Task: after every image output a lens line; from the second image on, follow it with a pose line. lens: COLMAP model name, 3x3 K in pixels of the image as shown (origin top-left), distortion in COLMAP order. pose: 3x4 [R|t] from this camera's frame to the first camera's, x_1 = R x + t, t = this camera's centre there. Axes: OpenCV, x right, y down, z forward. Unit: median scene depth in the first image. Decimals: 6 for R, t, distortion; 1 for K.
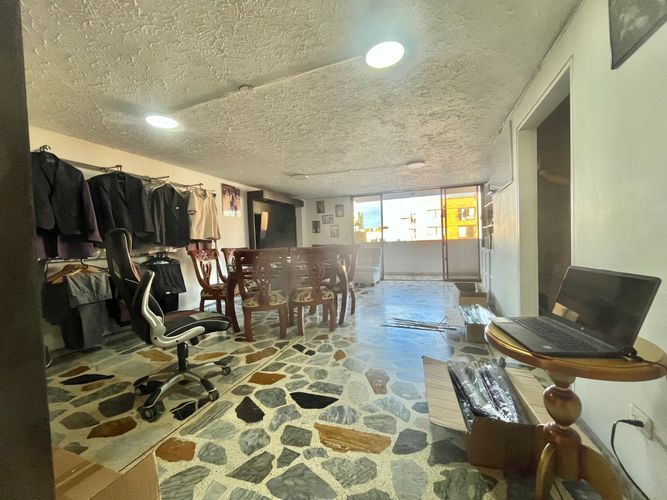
lens RADIAL K [[268.8, 0, 330.7], [0, 268.8, 248.6], [0, 0, 1]] dist [-0.006235, 0.000612]
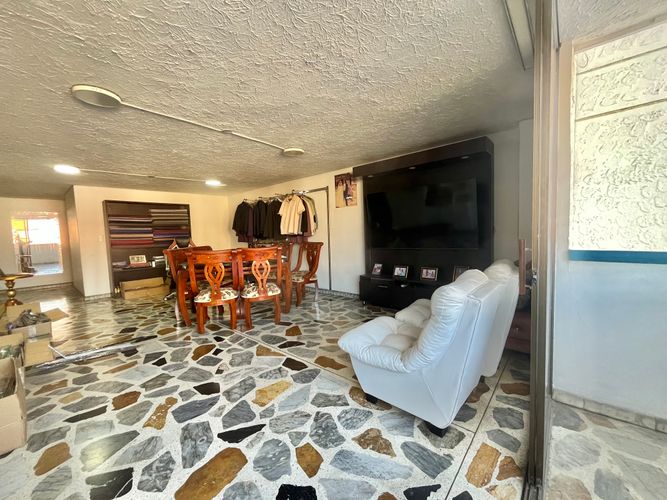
lens RADIAL K [[268.8, 0, 331.4], [0, 268.8, 251.4], [0, 0, 1]] dist [-0.006235, 0.000612]
pose [[-0.357239, 0.114991, -0.926908, 0.537324], [0.015814, 0.992995, 0.117095, -0.081323], [0.933879, 0.027172, -0.356555, 1.330363]]
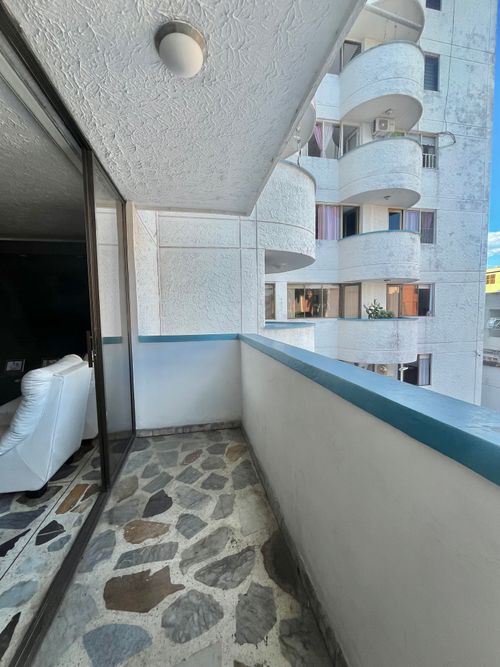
lens RADIAL K [[268.8, 0, 247.7], [0, 268.8, 332.2], [0, 0, 1]] dist [-0.006235, 0.000612]
pose [[0.523925, 0.086245, -0.847387, 0.668809], [-0.032699, 0.996164, 0.081171, -0.095329], [0.851137, -0.014819, 0.524735, 1.396964]]
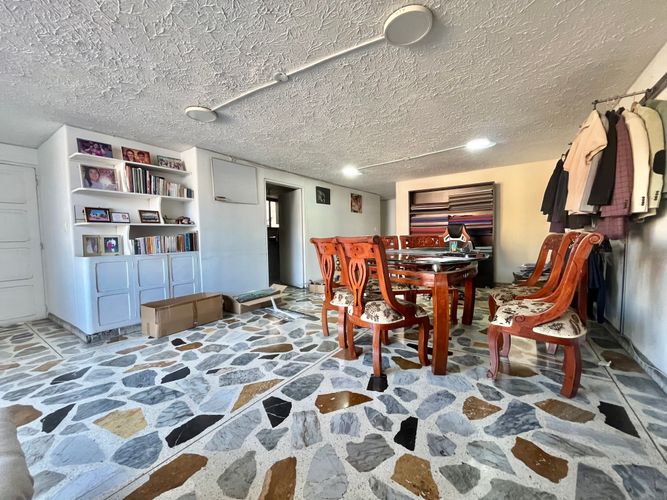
lens RADIAL K [[268.8, 0, 331.7], [0, 268.8, 251.4], [0, 0, 1]] dist [-0.006235, 0.000612]
pose [[-0.969518, 0.043542, 0.241121, -0.090809], [0.064176, 0.994855, 0.078390, -0.026993], [-0.236467, 0.091475, -0.967324, 1.328679]]
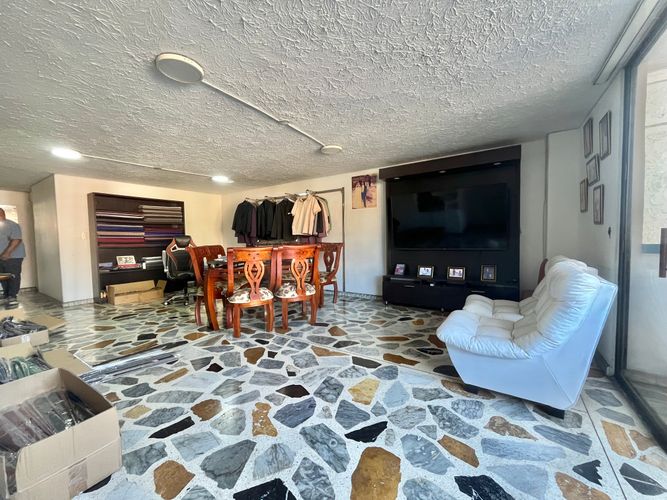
lens RADIAL K [[268.8, 0, 331.2], [0, 268.8, 251.6], [0, 0, 1]] dist [-0.006235, 0.000612]
pose [[-0.228082, 0.090433, -0.969433, 0.589201], [-0.006846, 0.995504, 0.094476, -0.061404], [0.973618, 0.028185, -0.226437, 1.142950]]
